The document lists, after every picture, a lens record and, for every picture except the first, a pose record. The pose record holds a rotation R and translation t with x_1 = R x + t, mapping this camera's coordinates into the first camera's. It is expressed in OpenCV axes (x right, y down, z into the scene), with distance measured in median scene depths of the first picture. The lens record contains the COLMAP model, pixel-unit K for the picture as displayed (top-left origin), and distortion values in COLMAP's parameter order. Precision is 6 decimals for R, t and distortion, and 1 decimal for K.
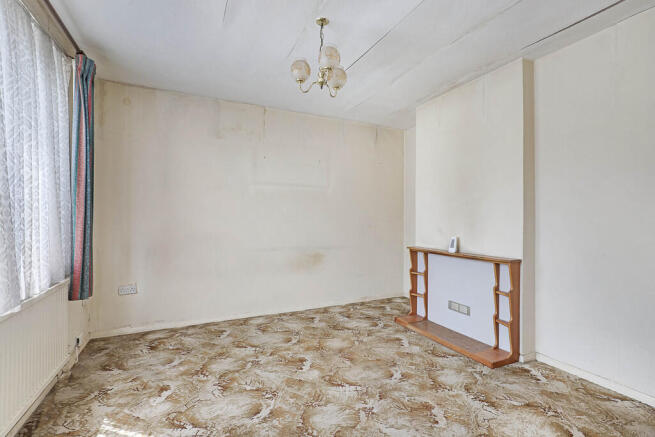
lens RADIAL K [[302.1, 0, 328.6], [0, 302.1, 218.6], [0, 0, 1]] dist [-0.014373, 0.000791]
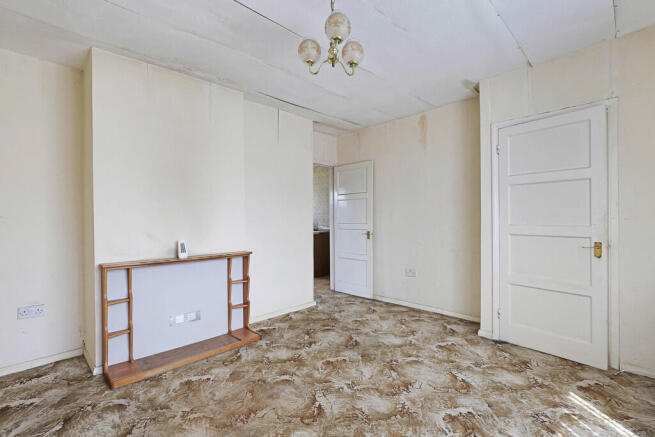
lens RADIAL K [[302.1, 0, 330.0], [0, 302.1, 218.5], [0, 0, 1]] dist [-0.014373, 0.000791]
pose [[-0.332957, 0.003347, 0.942936, -0.604161], [0.013423, 0.999909, 0.001191, 0.002632], [-0.942846, 0.013054, -0.332972, 0.951233]]
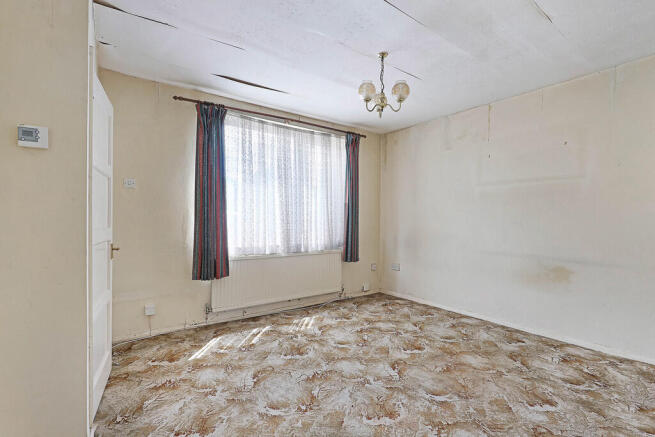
lens RADIAL K [[302.1, 0, 323.3], [0, 302.1, 218.1], [0, 0, 1]] dist [-0.014373, 0.000791]
pose [[0.173642, -0.004767, -0.984797, 0.827226], [-0.010042, 0.999928, -0.006611, 0.007053], [0.984758, 0.011037, 0.173582, 0.412331]]
